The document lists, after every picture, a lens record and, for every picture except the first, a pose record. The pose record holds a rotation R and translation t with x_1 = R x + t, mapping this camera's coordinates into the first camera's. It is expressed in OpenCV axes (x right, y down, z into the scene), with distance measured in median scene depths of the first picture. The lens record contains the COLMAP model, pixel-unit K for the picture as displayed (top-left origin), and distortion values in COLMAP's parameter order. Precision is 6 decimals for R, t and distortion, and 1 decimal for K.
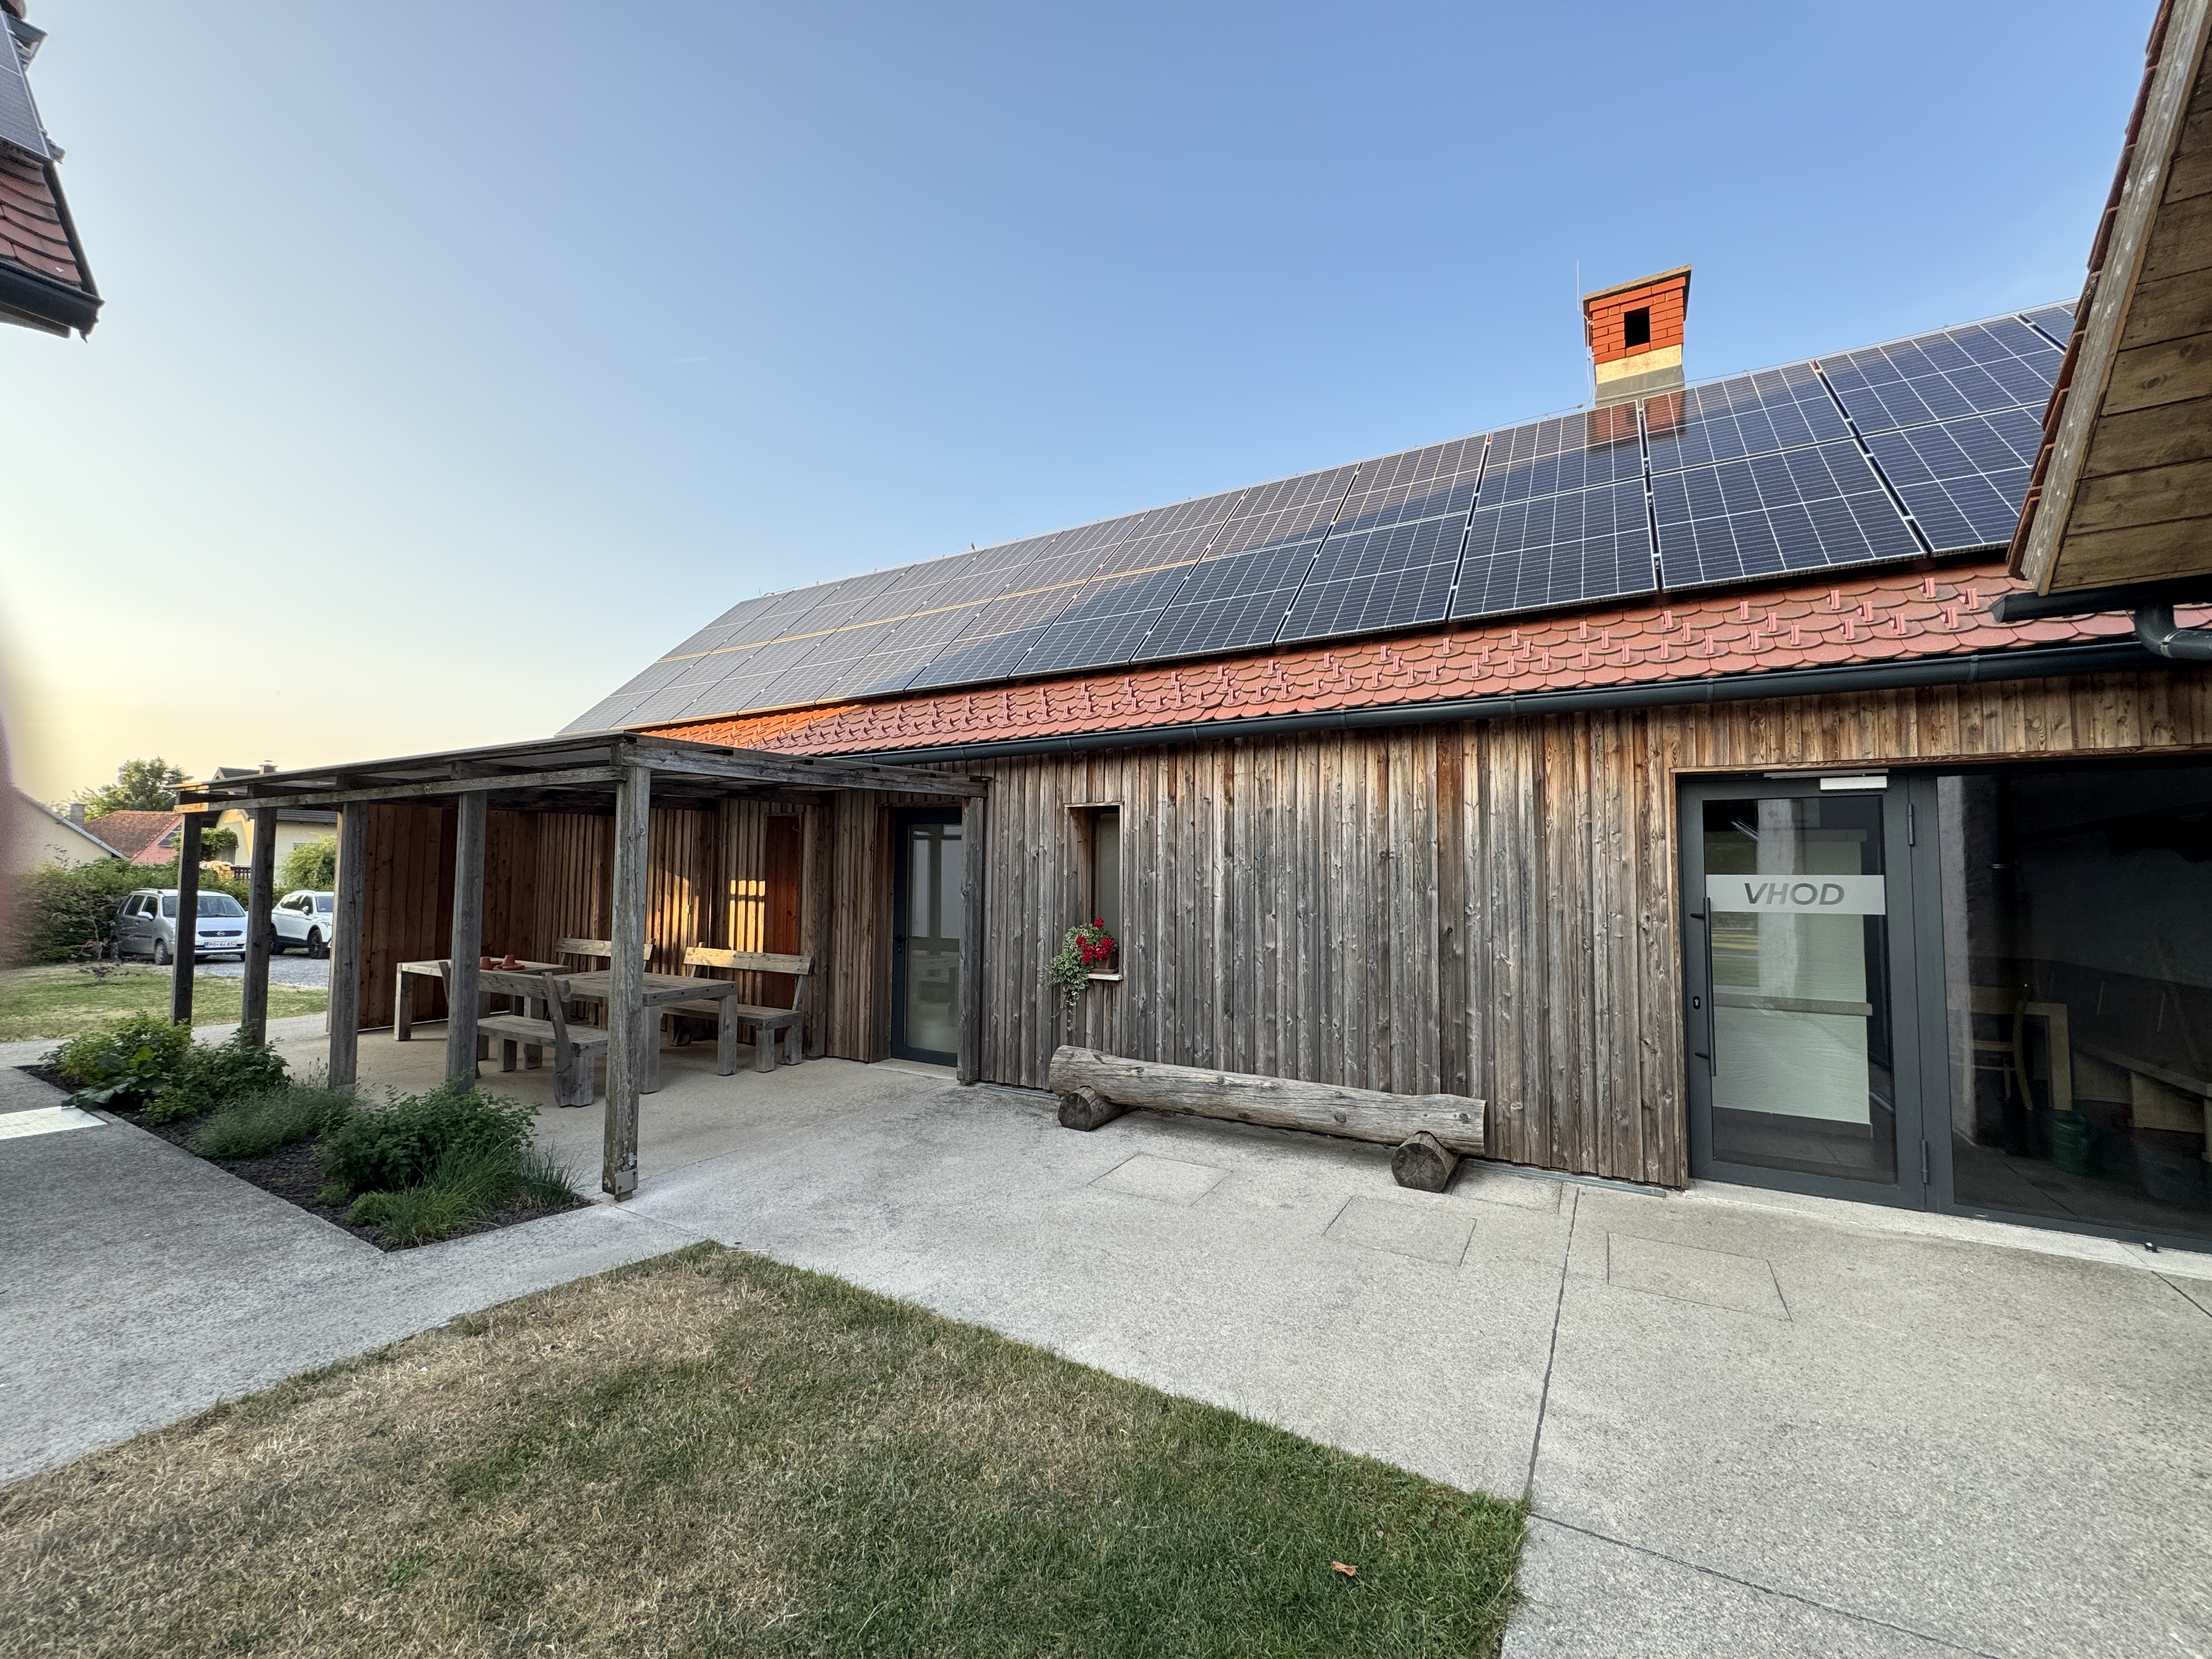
lens RADIAL K [[889.3, 0, 1102.9], [0, 889.3, 827.6], [0, 0, 1]] dist [0.001858, 0.000297]
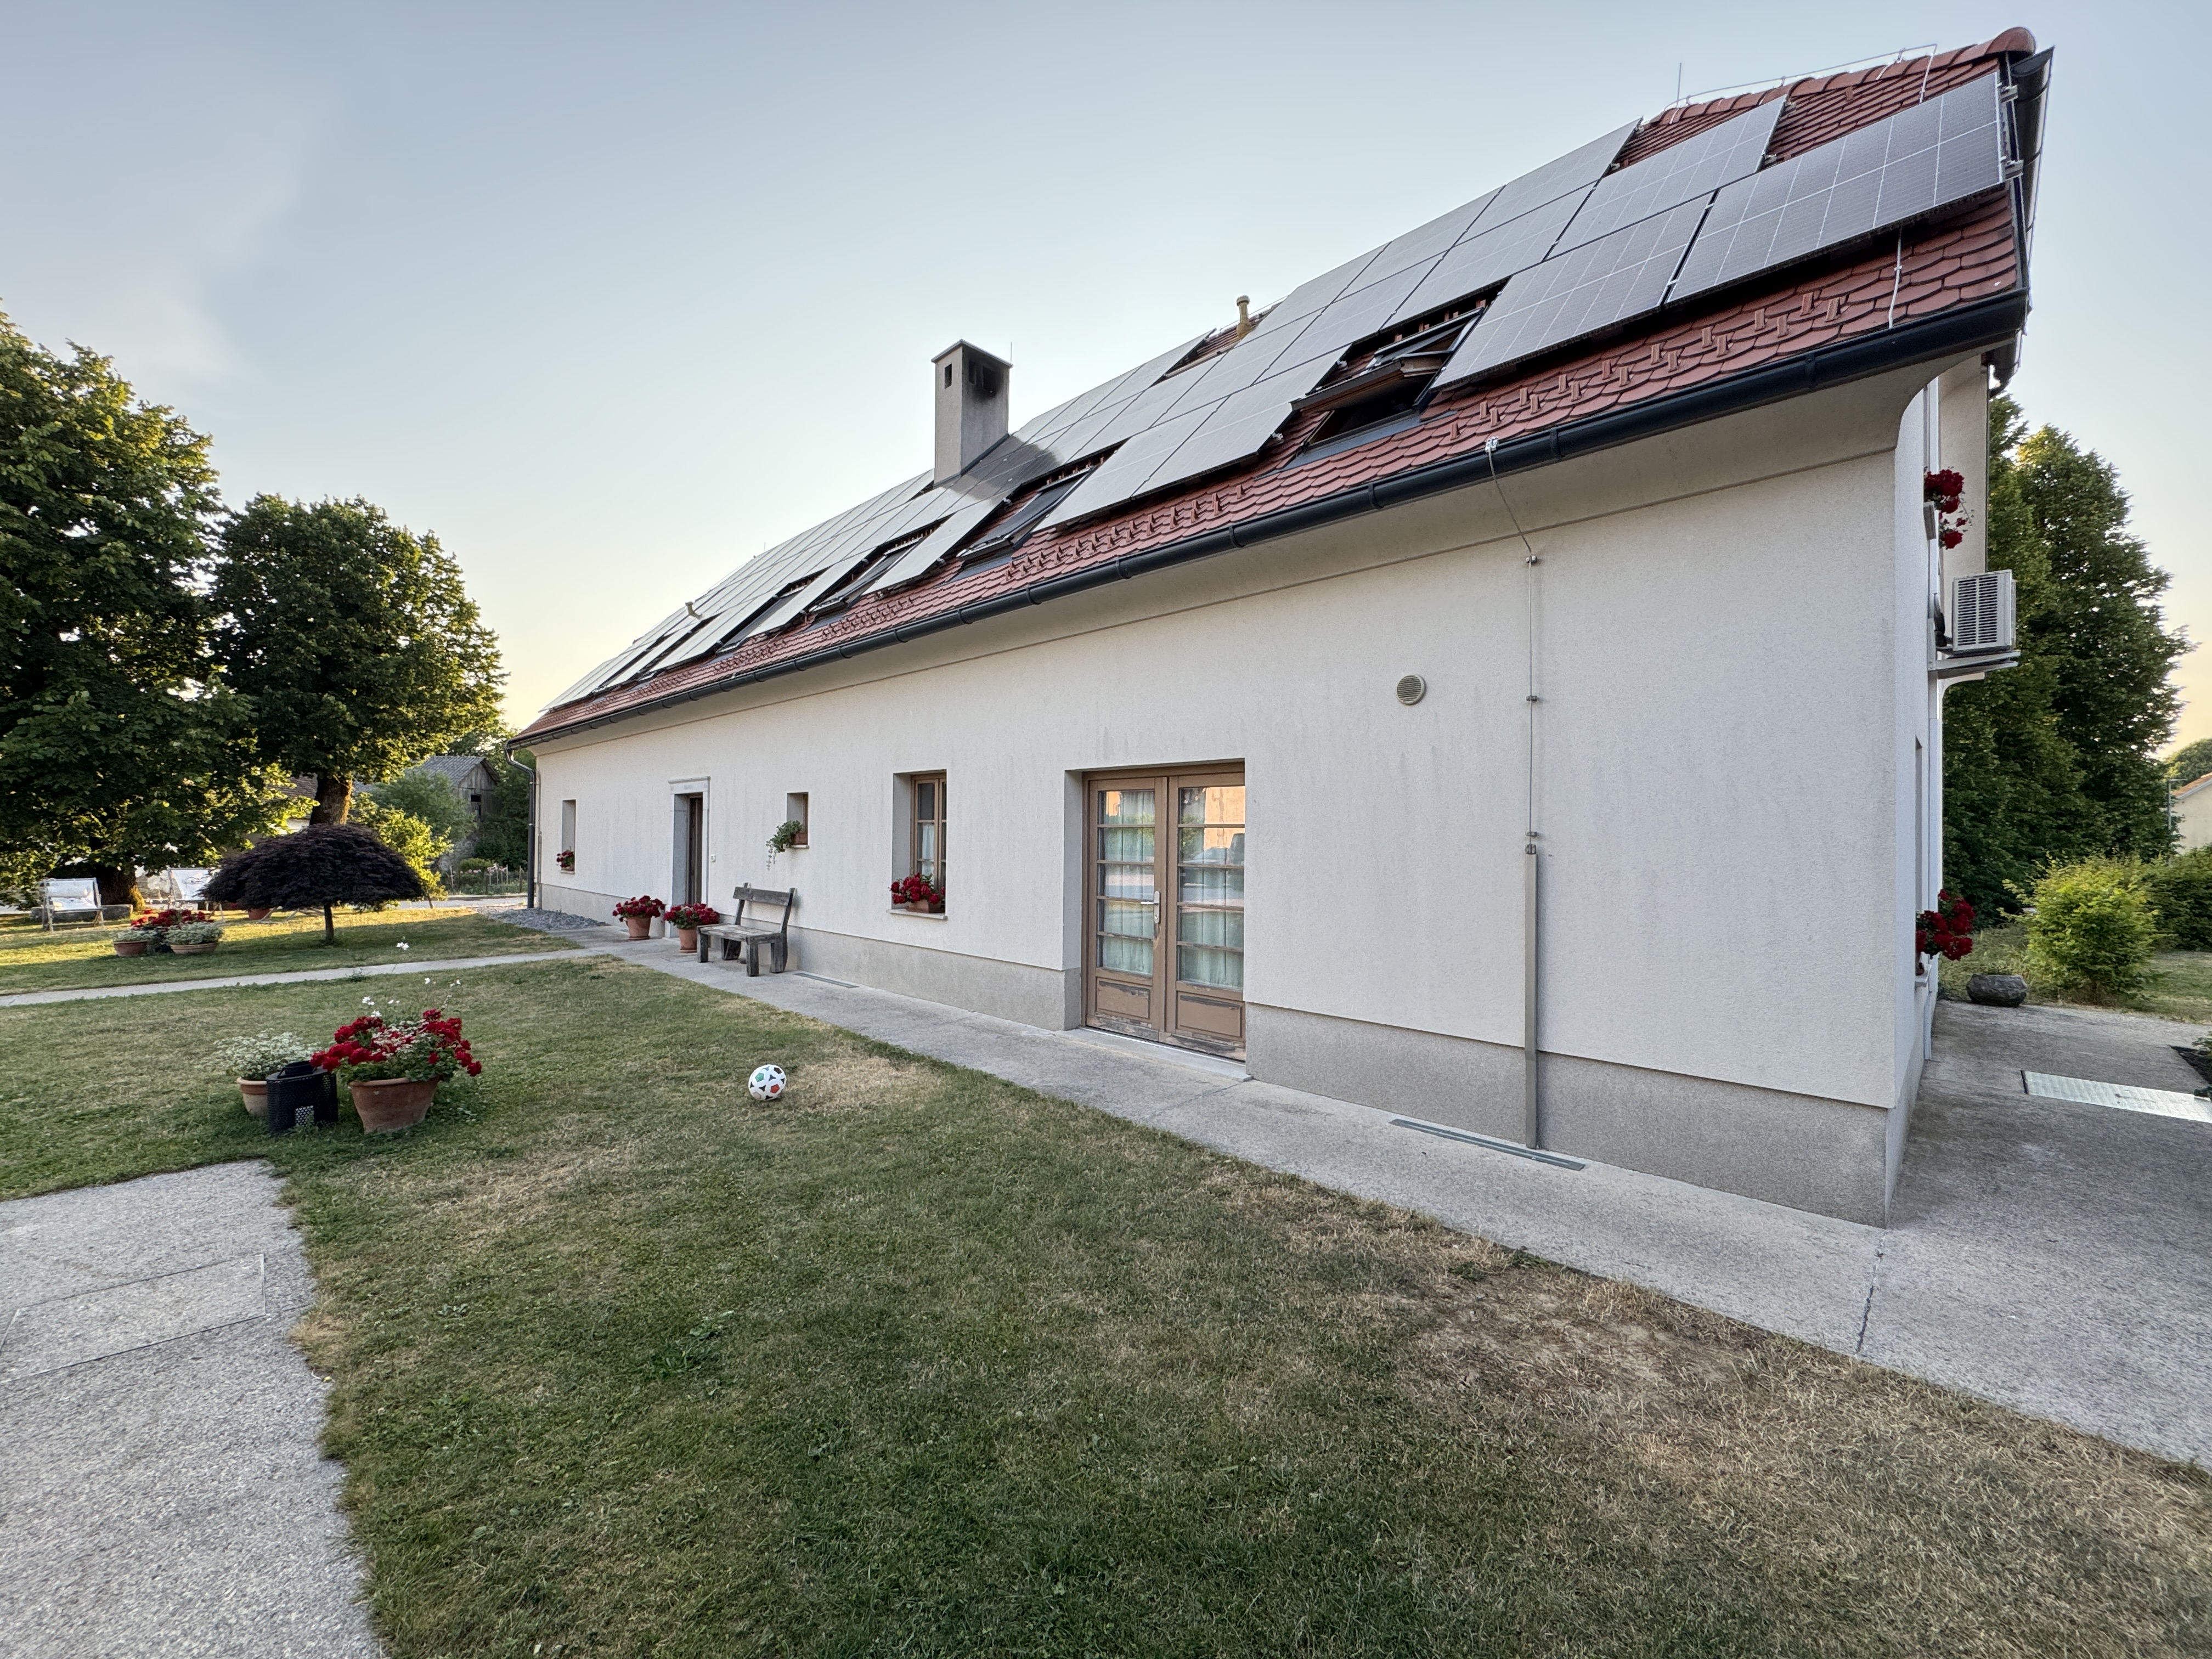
lens RADIAL K [[889.3, 0, 1104.5], [0, 889.3, 830.4], [0, 0, 1]] dist [0.001858, 0.000297]
pose [[-0.234234, -0.016627, -0.972038, 0.116811], [0.041253, 0.998783, -0.027025, 0.010292], [0.971305, -0.046430, -0.233263, 0.213450]]
